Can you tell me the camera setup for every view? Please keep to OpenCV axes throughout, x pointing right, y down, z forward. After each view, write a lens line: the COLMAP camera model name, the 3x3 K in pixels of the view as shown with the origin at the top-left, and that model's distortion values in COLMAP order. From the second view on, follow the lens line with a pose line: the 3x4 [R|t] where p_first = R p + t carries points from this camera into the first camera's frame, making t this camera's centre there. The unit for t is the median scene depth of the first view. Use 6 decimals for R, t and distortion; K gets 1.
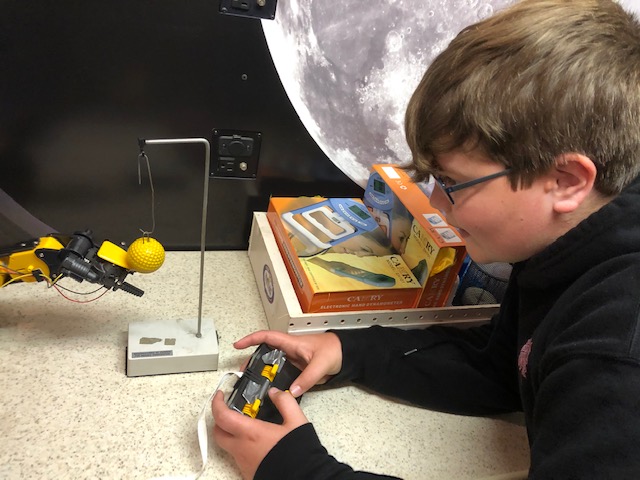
lens RADIAL K [[524.3, 0, 315.6], [0, 524.3, 235.1], [0, 0, 1]] dist [0.014732, 0.006936]
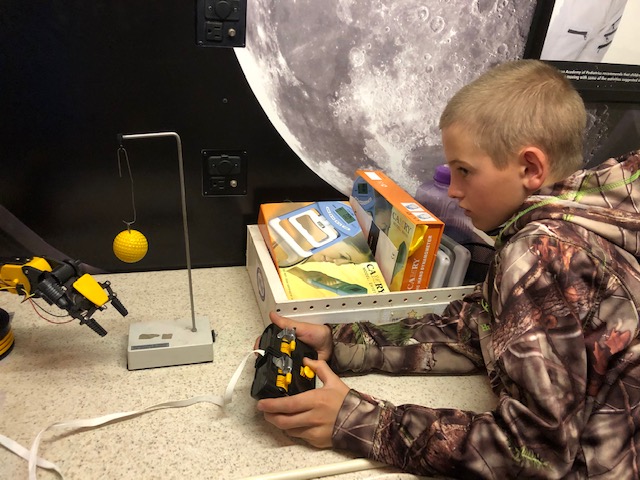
lens RADIAL K [[524.3, 0, 315.2], [0, 524.3, 238.2], [0, 0, 1]] dist [0.014732, 0.006936]
pose [[0.993028, -0.097299, -0.066552, 0.099481], [0.087403, 0.986543, -0.138181, 0.156867], [0.079101, 0.131401, 0.988168, -0.054965]]
